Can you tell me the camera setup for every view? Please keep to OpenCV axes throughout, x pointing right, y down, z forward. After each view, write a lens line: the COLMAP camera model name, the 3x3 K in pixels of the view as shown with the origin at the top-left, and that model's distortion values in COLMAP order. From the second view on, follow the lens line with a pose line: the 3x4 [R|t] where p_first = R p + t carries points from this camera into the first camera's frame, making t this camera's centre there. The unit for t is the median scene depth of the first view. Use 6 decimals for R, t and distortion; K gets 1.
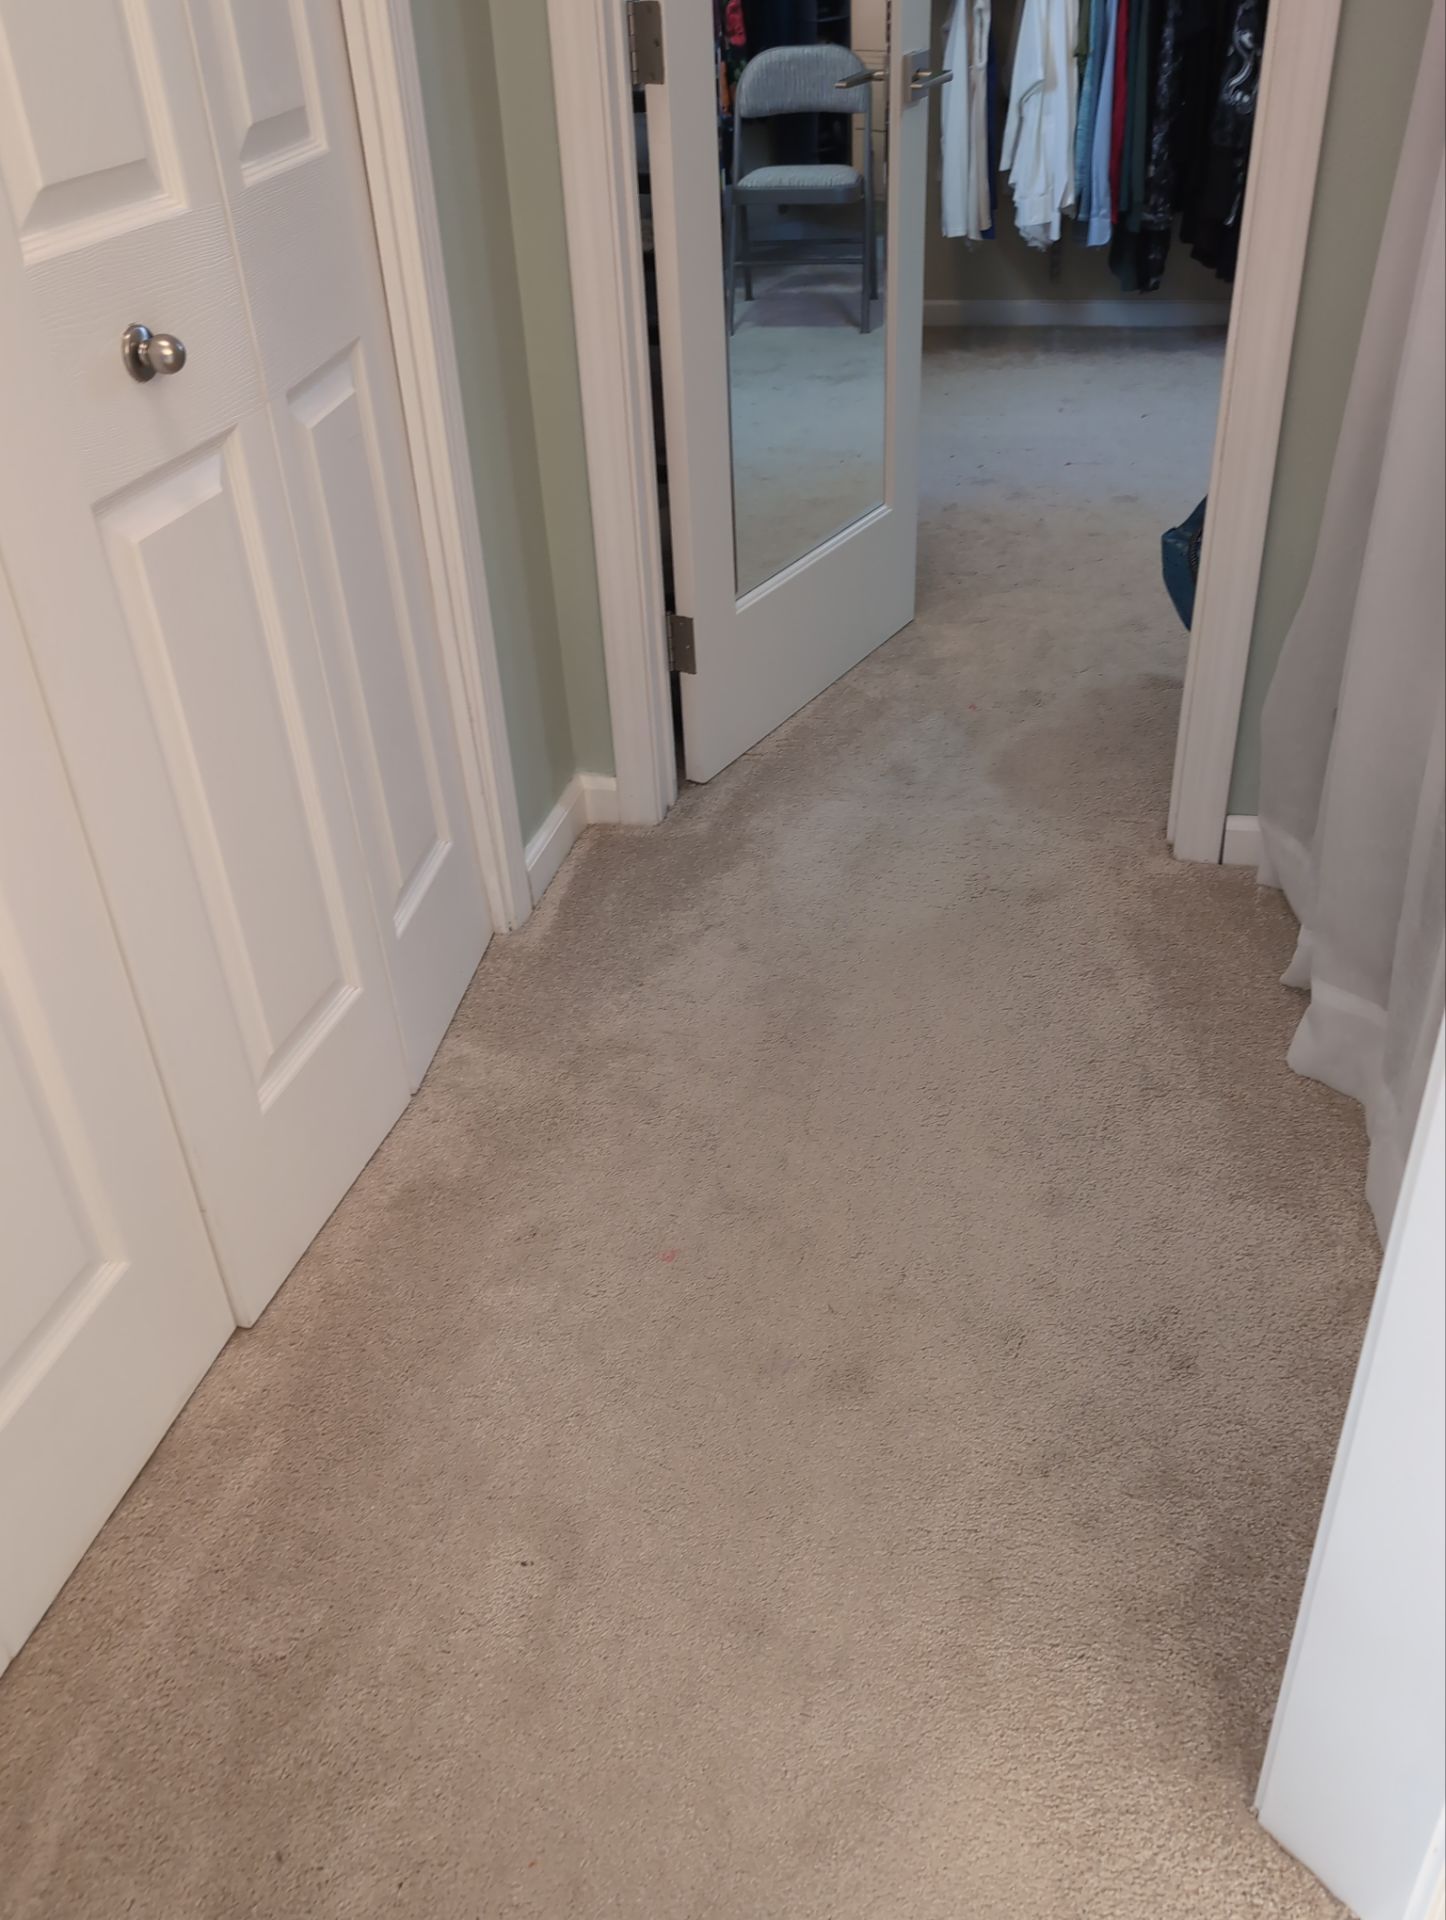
lens RADIAL K [[1626.0, 0, 727.0], [0, 1626.0, 961.4], [0, 0, 1]] dist [-0.000313, 0.000832]
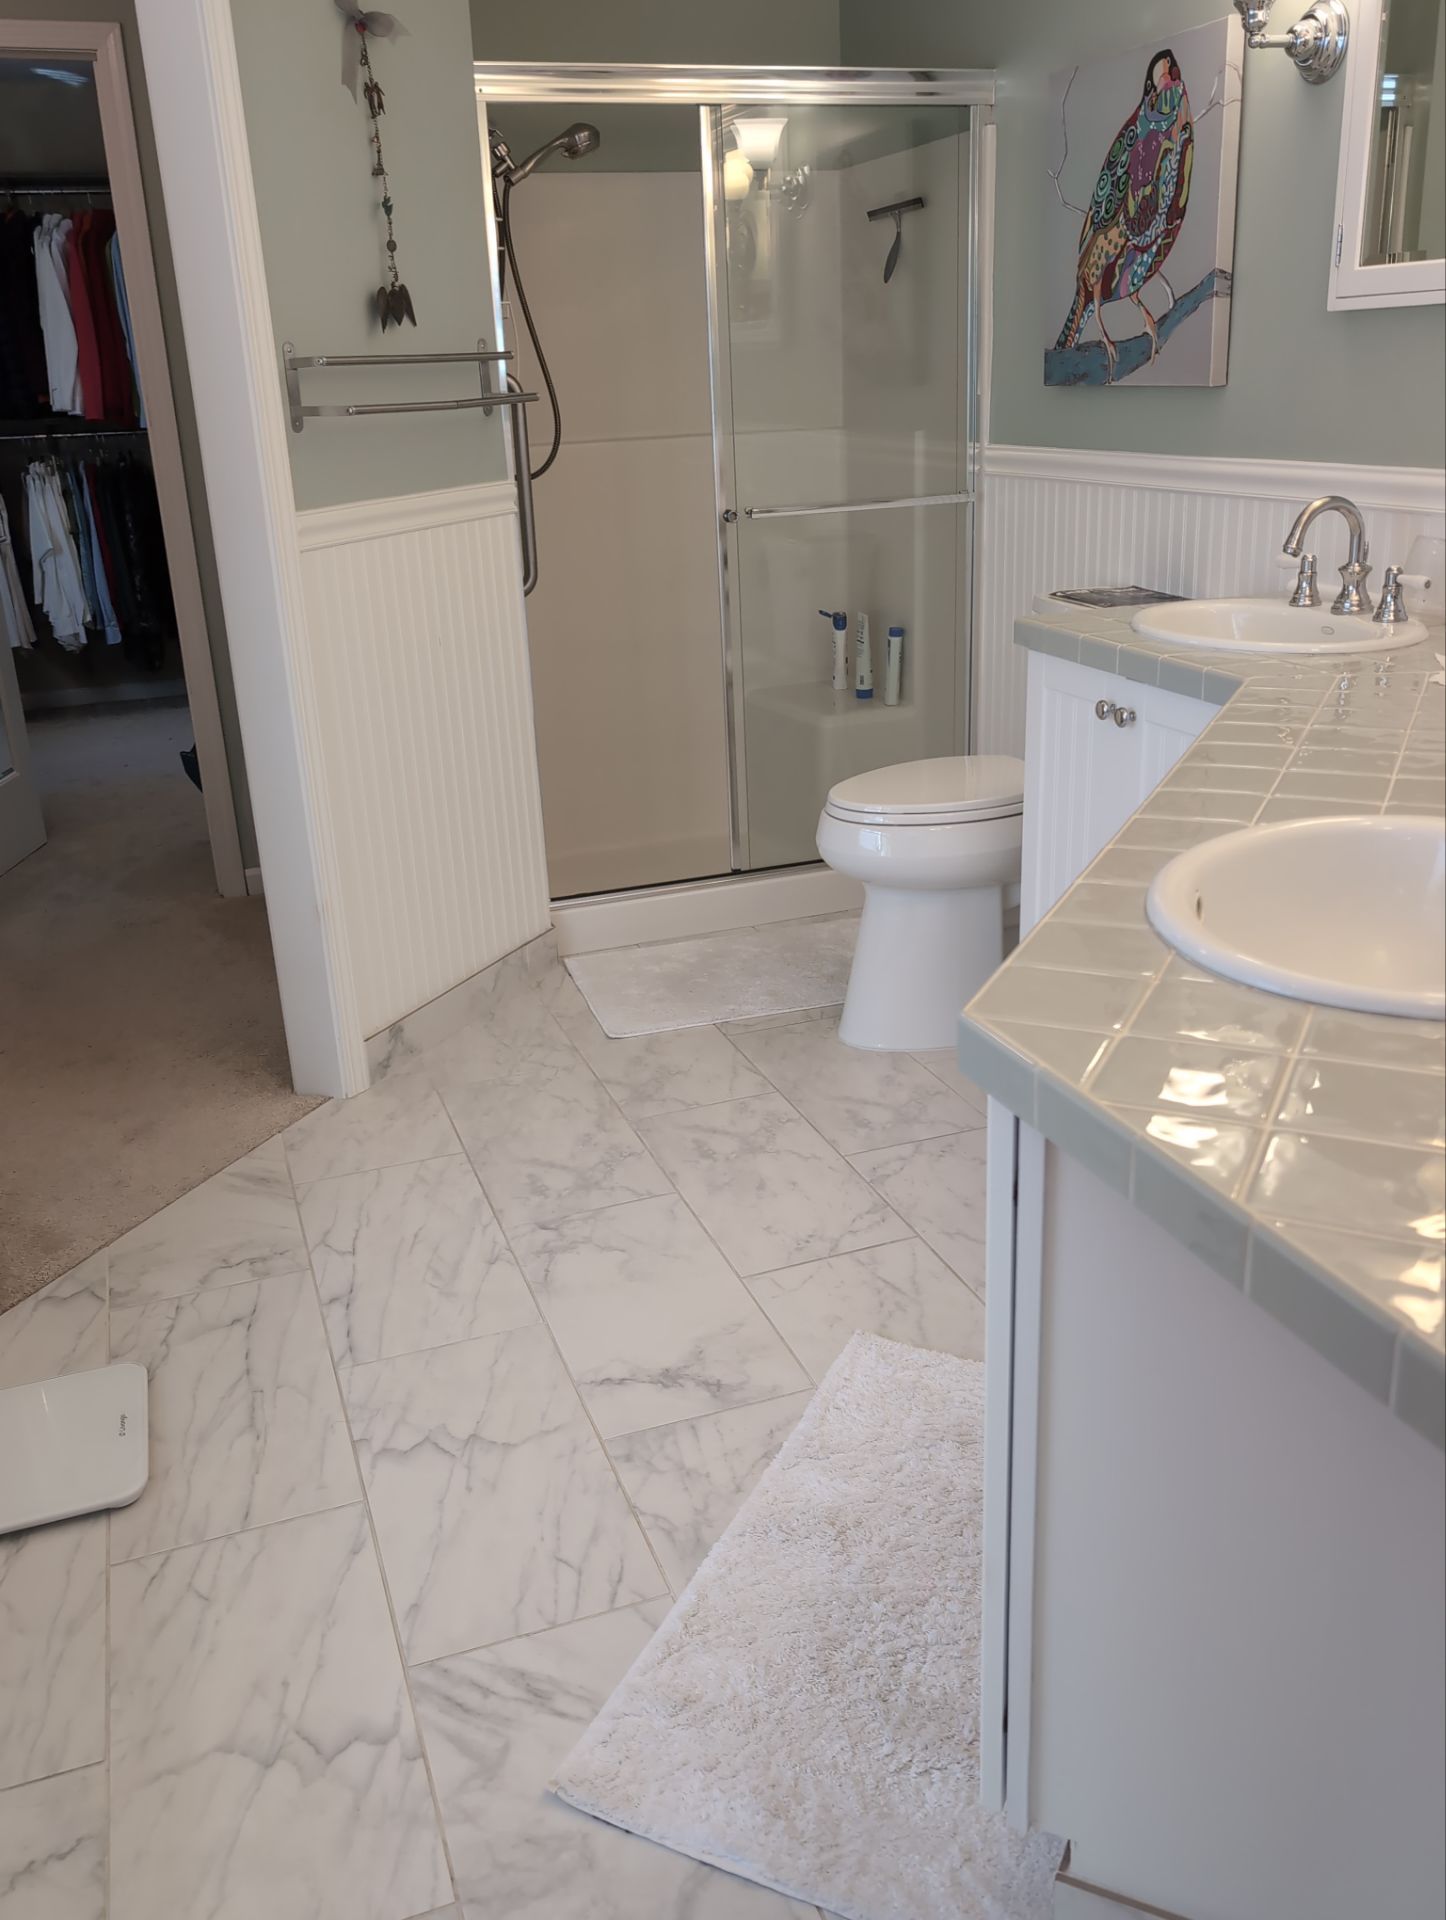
lens RADIAL K [[1626.0, 0, 731.8], [0, 1626.0, 961.0], [0, 0, 1]] dist [-0.000313, 0.000832]
pose [[0.844822, -0.177934, 0.504594, -0.107043], [0.297357, 0.940168, -0.166323, 0.269101], [-0.444808, 0.290558, 0.847185, -0.471584]]
